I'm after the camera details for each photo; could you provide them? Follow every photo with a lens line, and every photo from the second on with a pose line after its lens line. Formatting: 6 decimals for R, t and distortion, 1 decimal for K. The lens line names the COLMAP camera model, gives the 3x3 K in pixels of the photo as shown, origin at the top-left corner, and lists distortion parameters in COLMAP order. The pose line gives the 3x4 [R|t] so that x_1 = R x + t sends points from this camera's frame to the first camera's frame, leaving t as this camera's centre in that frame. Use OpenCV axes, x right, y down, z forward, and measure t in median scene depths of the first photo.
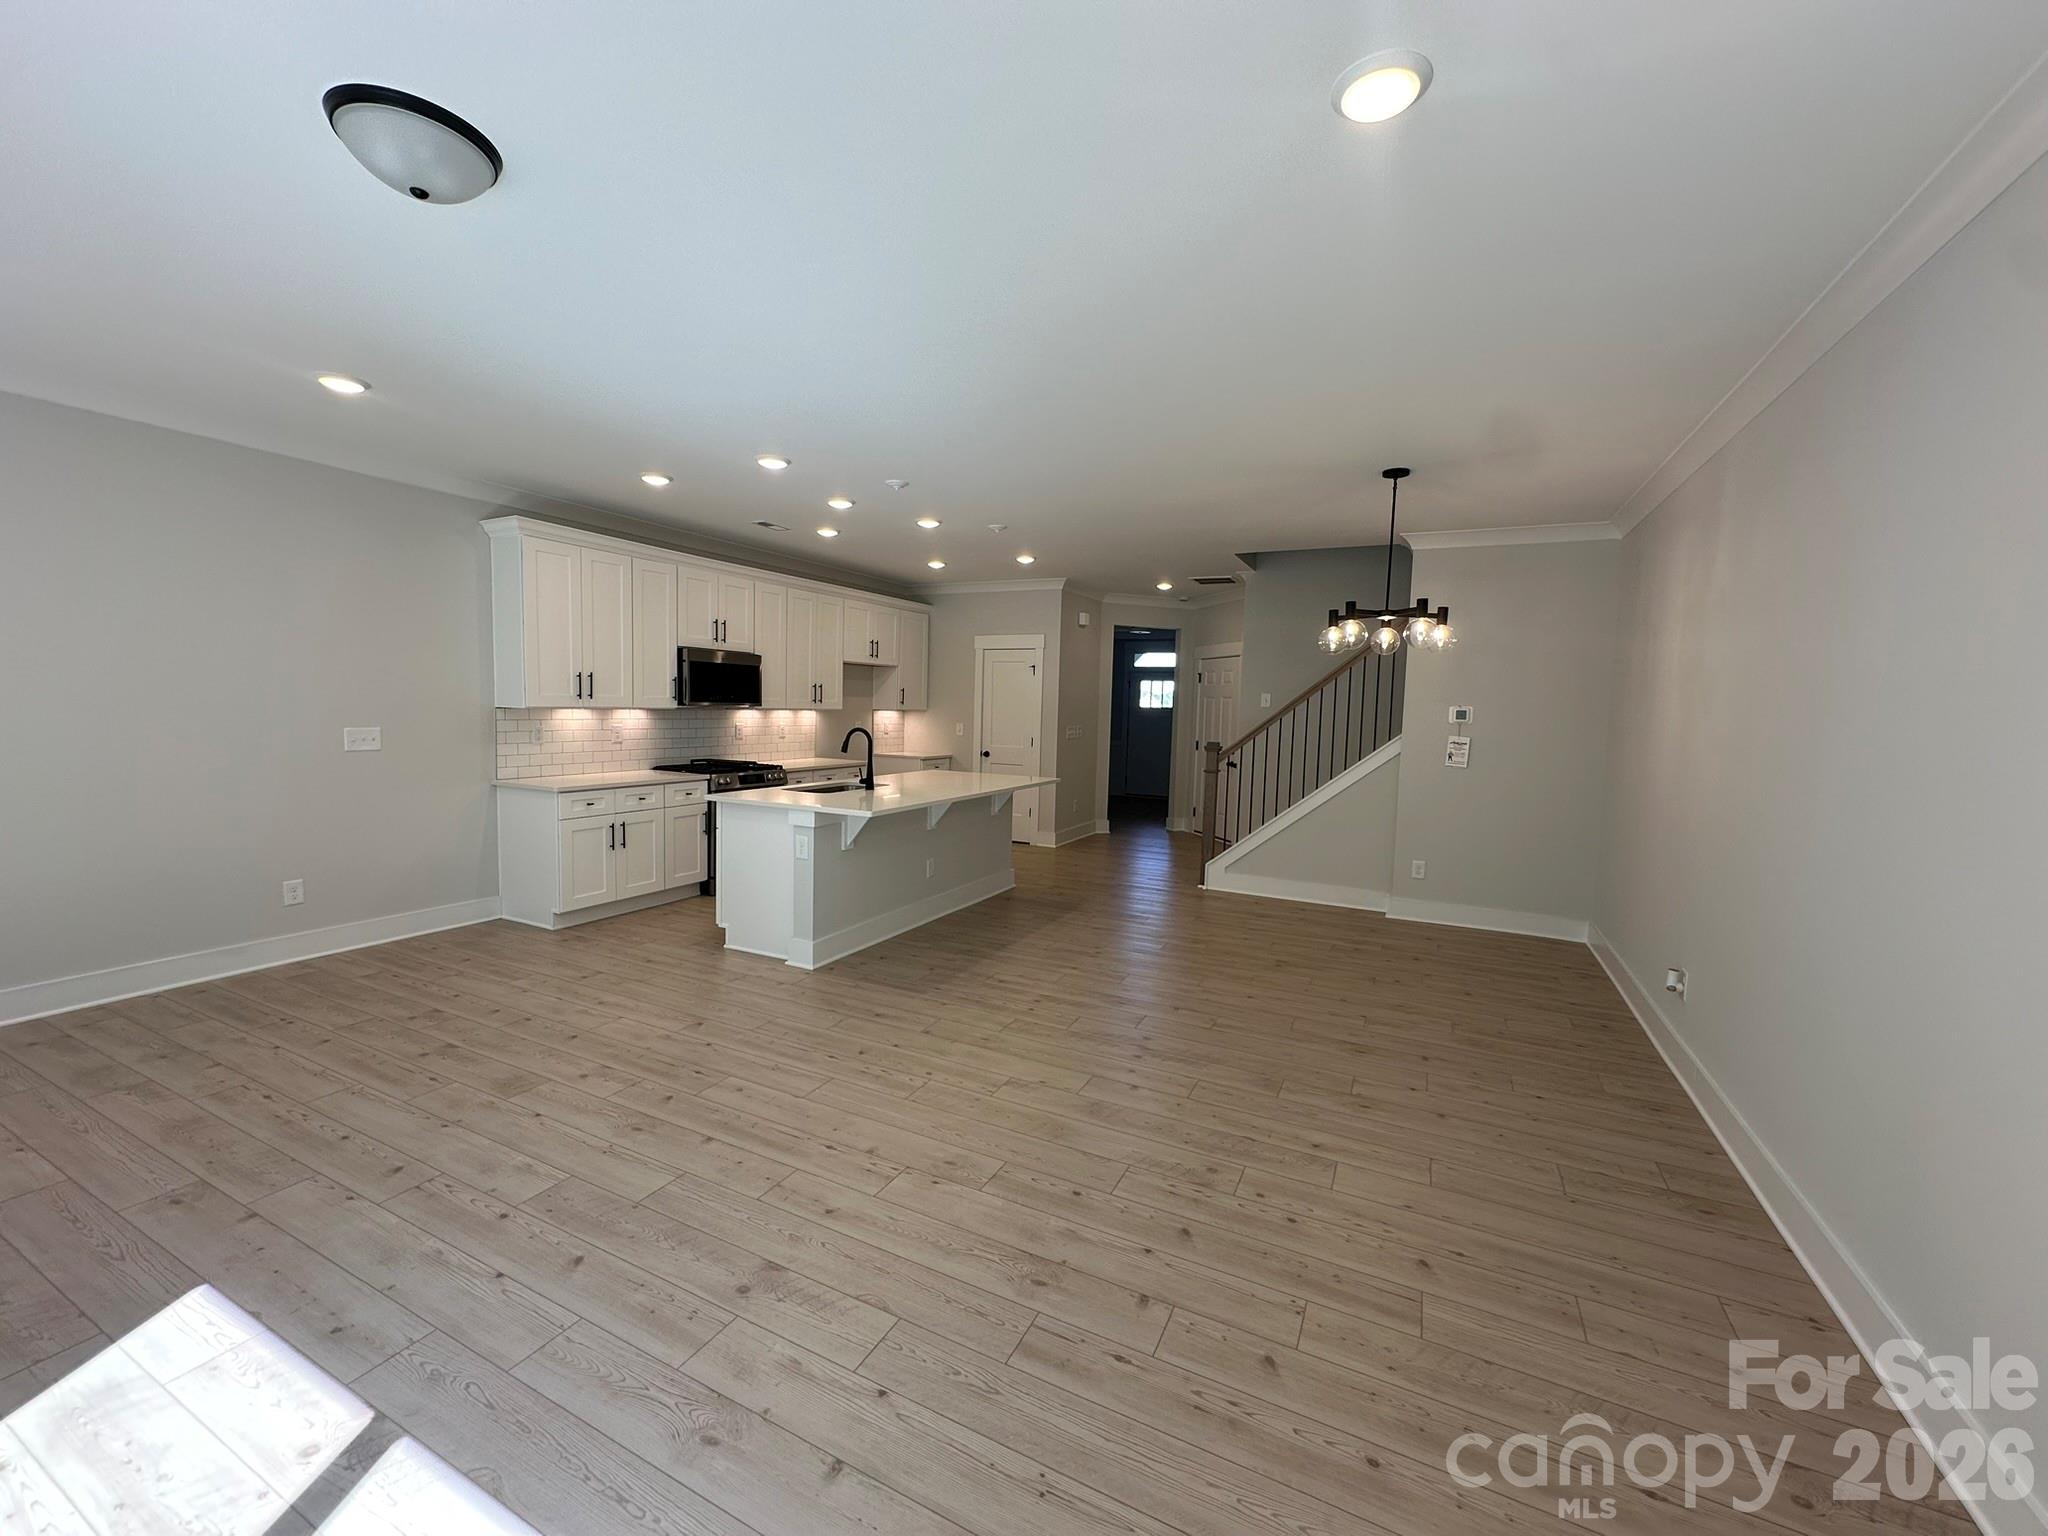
lens RADIAL K [[813.4, 0, 1023.0], [0, 813.4, 766.7], [0, 0, 1]] dist [-0.001371, 0.000035]
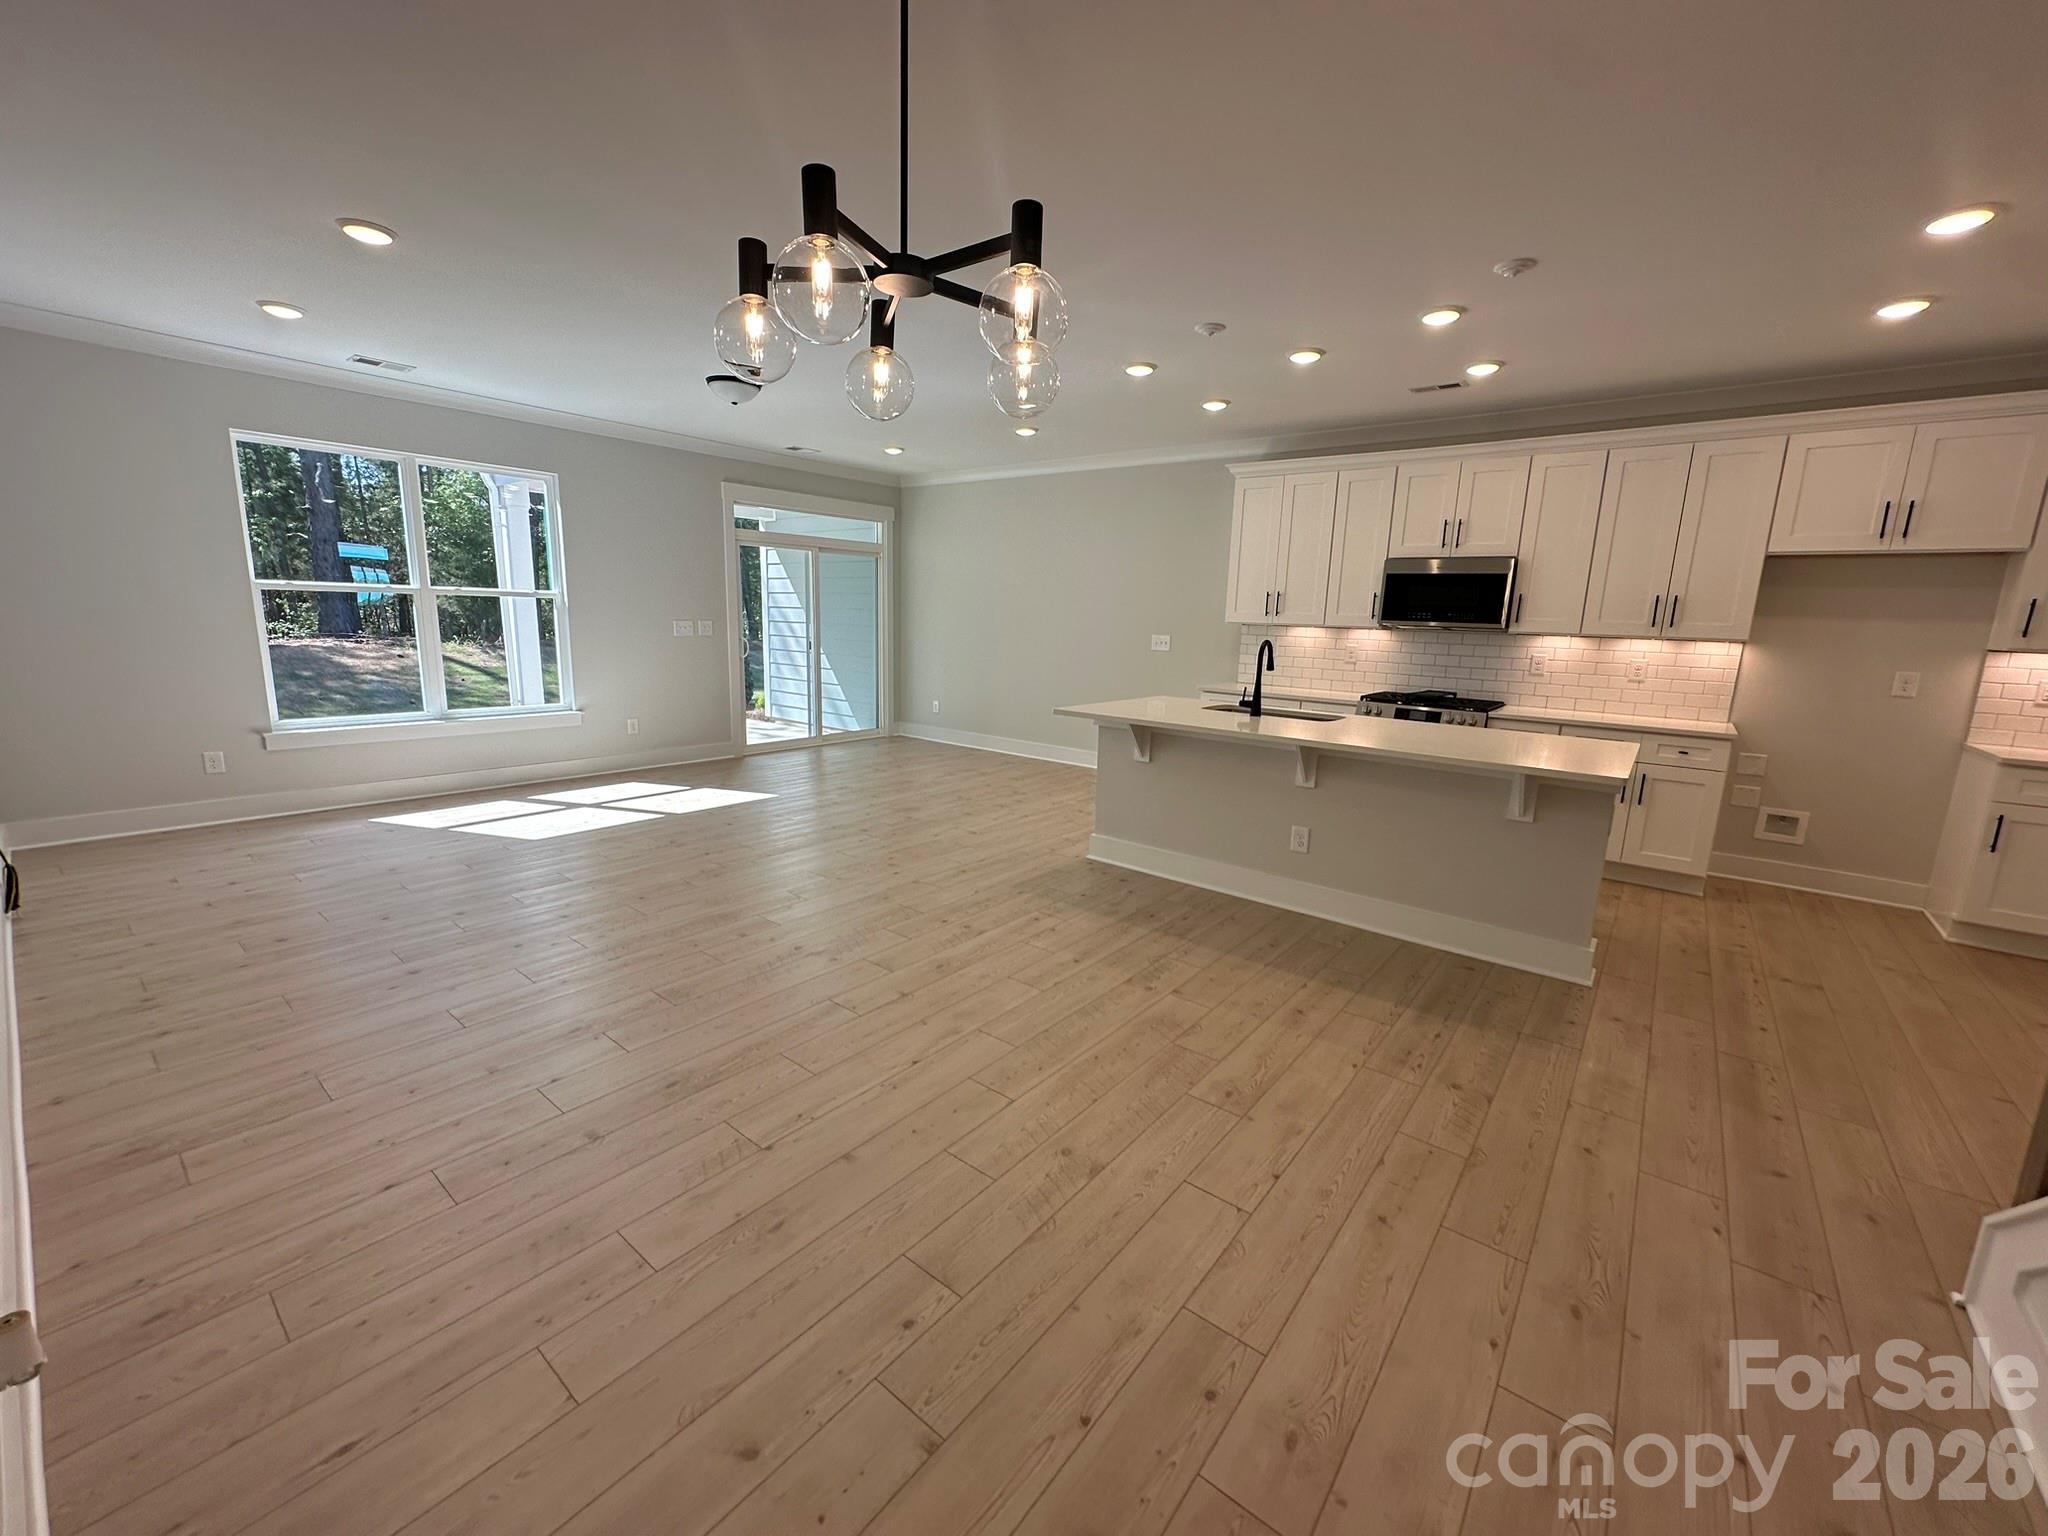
lens RADIAL K [[813.4, 0, 1020.6], [0, 813.4, 766.9], [0, 0, 1]] dist [-0.001371, 0.000035]
pose [[-0.212916, 0.147391, -0.965890, 0.733482], [-0.112944, 0.978217, 0.174169, -0.041734], [0.970521, 0.146175, -0.191631, 1.042100]]
